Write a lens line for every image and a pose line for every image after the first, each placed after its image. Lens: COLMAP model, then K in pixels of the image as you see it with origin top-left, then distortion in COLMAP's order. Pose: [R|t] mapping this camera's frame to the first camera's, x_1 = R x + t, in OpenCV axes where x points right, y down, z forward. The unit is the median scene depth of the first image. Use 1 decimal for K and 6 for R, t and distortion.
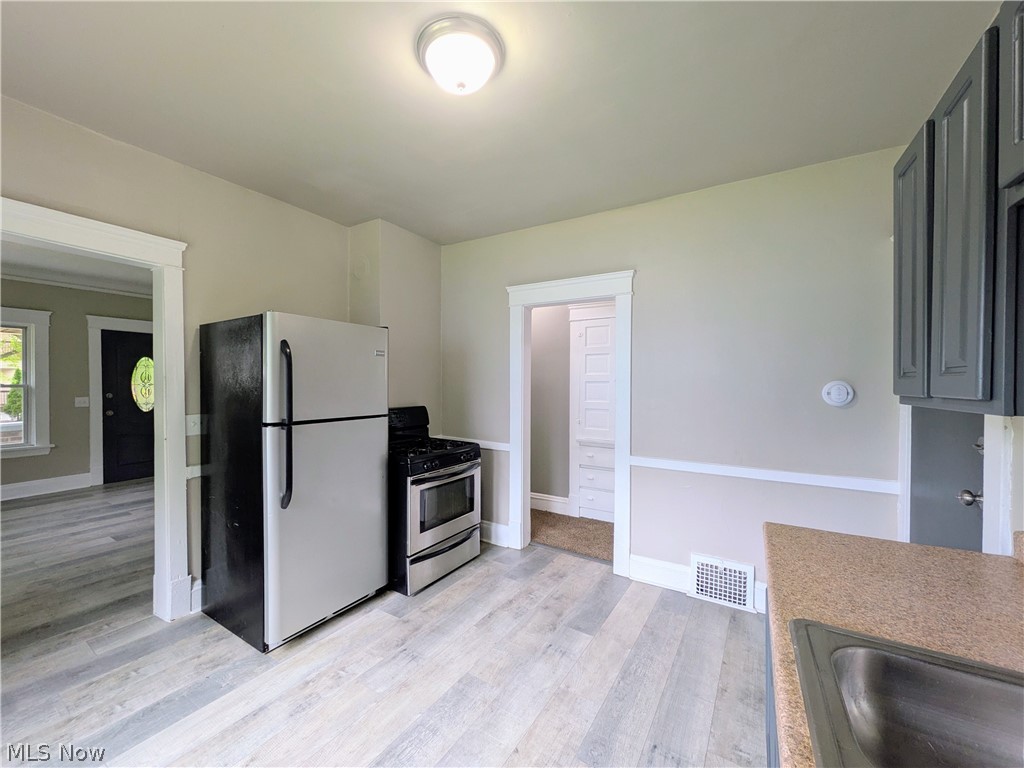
lens RADIAL K [[402.6, 0, 508.8], [0, 402.6, 385.4], [0, 0, 1]] dist [0.002134, -0.001370]
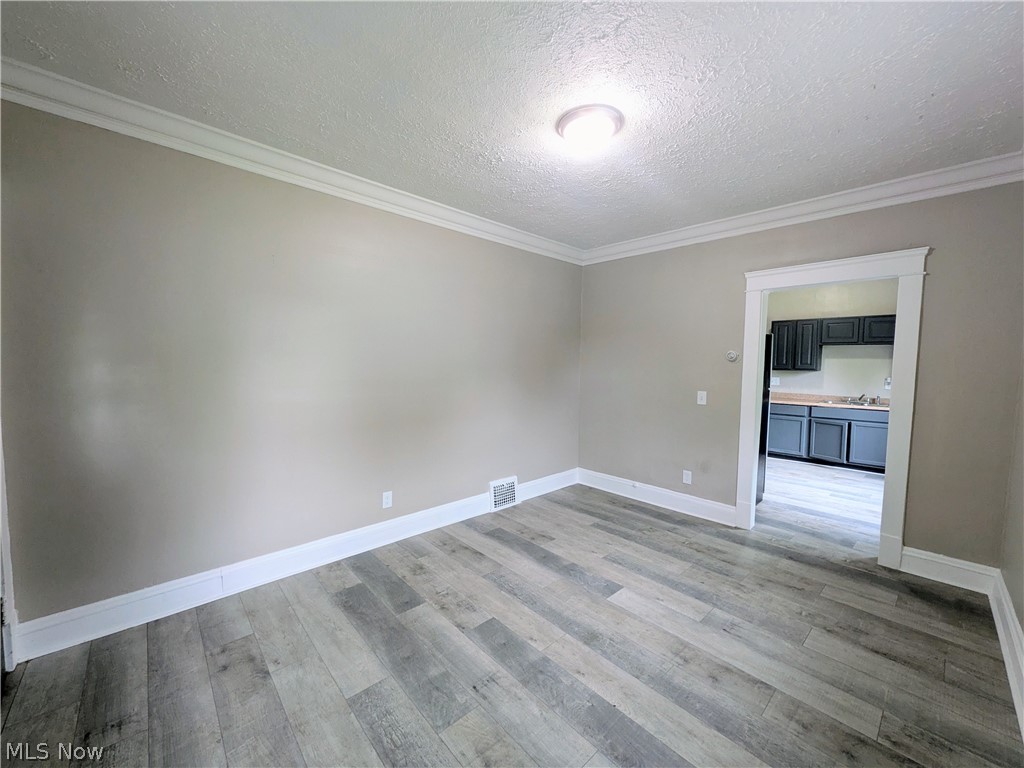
lens RADIAL K [[402.6, 0, 521.8], [0, 402.6, 391.7], [0, 0, 1]] dist [0.002134, -0.001370]
pose [[0.253524, -0.067566, 0.964967, -1.143200], [0.005210, 0.997639, 0.068485, -0.014504], [-0.967315, -0.012335, 0.253277, 0.668244]]
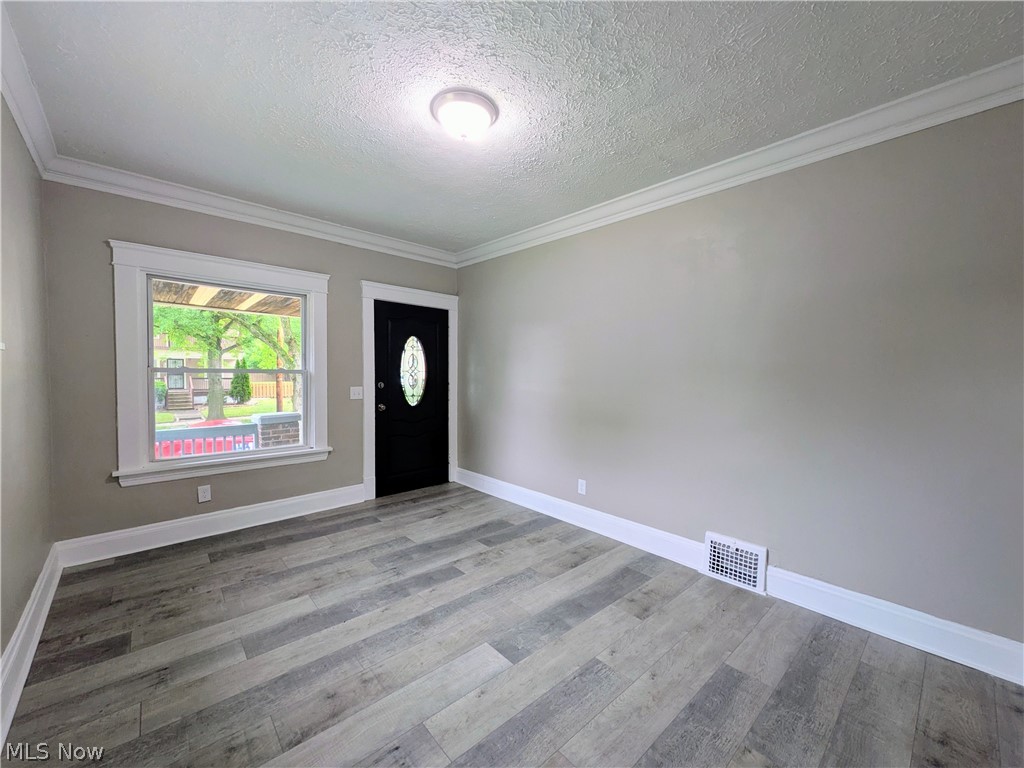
lens RADIAL K [[402.6, 0, 499.3], [0, 402.6, 391.7], [0, 0, 1]] dist [0.002134, -0.001370]
pose [[0.957729, 0.027243, -0.286380, -0.568685], [-0.018865, 0.999311, 0.031975, 0.008881], [0.287054, -0.025221, 0.957582, 0.333538]]
